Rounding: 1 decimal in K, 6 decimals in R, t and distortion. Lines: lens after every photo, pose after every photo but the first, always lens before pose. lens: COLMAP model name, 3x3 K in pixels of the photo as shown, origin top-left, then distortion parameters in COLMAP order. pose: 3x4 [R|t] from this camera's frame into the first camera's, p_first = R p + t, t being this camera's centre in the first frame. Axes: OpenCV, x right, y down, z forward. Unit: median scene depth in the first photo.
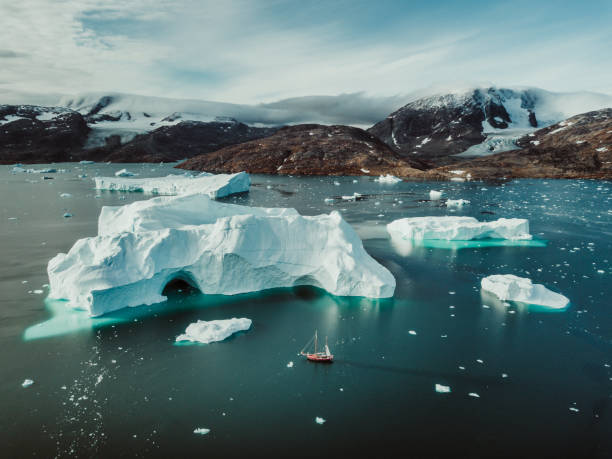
lens RADIAL K [[478.7, 0, 306.0], [0, 478.7, 229.5], [0, 0, 1]] dist [0.008599, 0.003490]
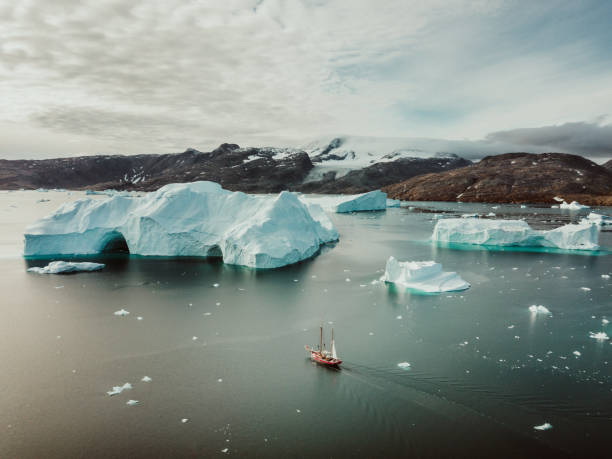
lens RADIAL K [[476.8, 0, 309.4], [0, 476.8, 248.3], [0, 0, 1]] dist [0.028166, -0.007927]
pose [[0.887963, 0.058388, -0.456194, 0.107704], [-0.078790, 0.996557, -0.025814, 0.019096], [0.453116, 0.058866, 0.889506, 0.031602]]
